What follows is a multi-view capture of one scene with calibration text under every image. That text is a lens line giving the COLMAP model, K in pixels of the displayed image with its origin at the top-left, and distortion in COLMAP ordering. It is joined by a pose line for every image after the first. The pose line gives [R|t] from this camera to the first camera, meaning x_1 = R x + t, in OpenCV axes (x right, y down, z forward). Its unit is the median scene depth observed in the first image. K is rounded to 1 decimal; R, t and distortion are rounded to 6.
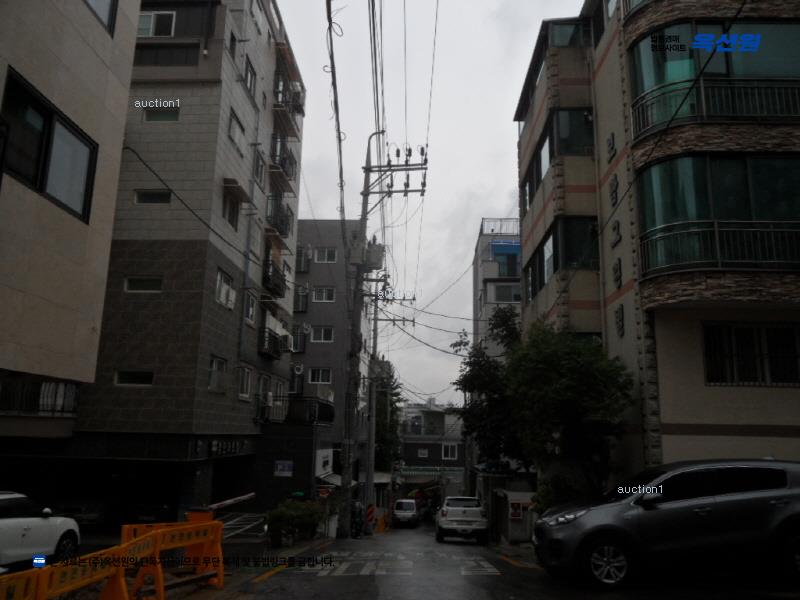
lens RADIAL K [[651.0, 0, 401.0], [0, 651.0, 301.5], [0, 0, 1]] dist [-0.013853, -0.008841]
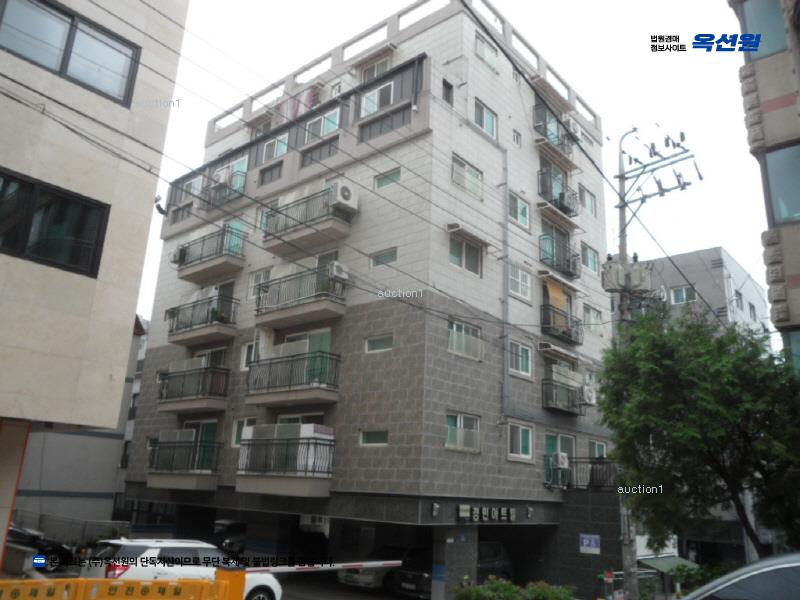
lens RADIAL K [[651.0, 0, 398.9], [0, 651.0, 300.9], [0, 0, 1]] dist [-0.013853, -0.008841]
pose [[0.780684, -0.162819, -0.603343, 0.233907], [0.095488, 0.985205, -0.142313, 0.051319], [0.617588, 0.053490, 0.784681, 0.204863]]
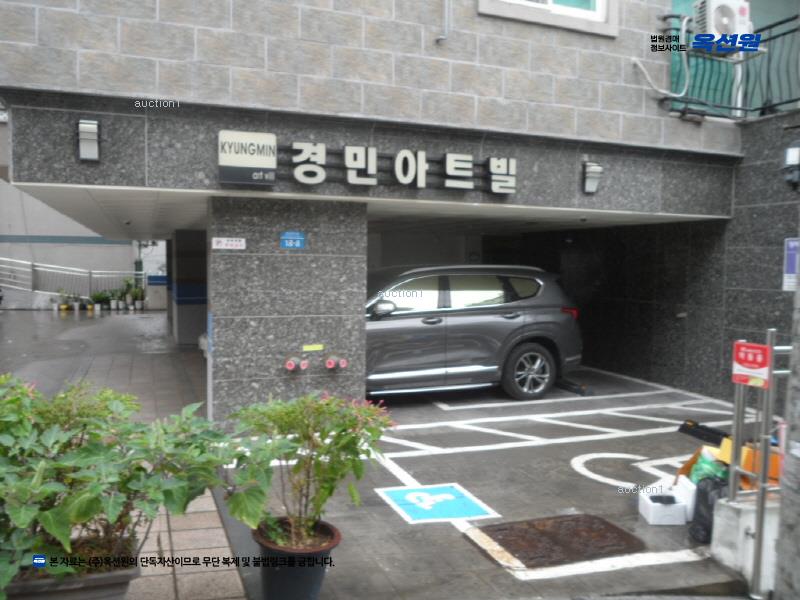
lens RADIAL K [[651.0, 0, 401.0], [0, 651.0, 295.1], [0, 0, 1]] dist [-0.013853, -0.008841]
pose [[0.401904, 0.030484, -0.915174, 0.003358], [0.182244, 0.976788, 0.112570, 0.258071], [0.897363, -0.212027, 0.387019, 0.913028]]
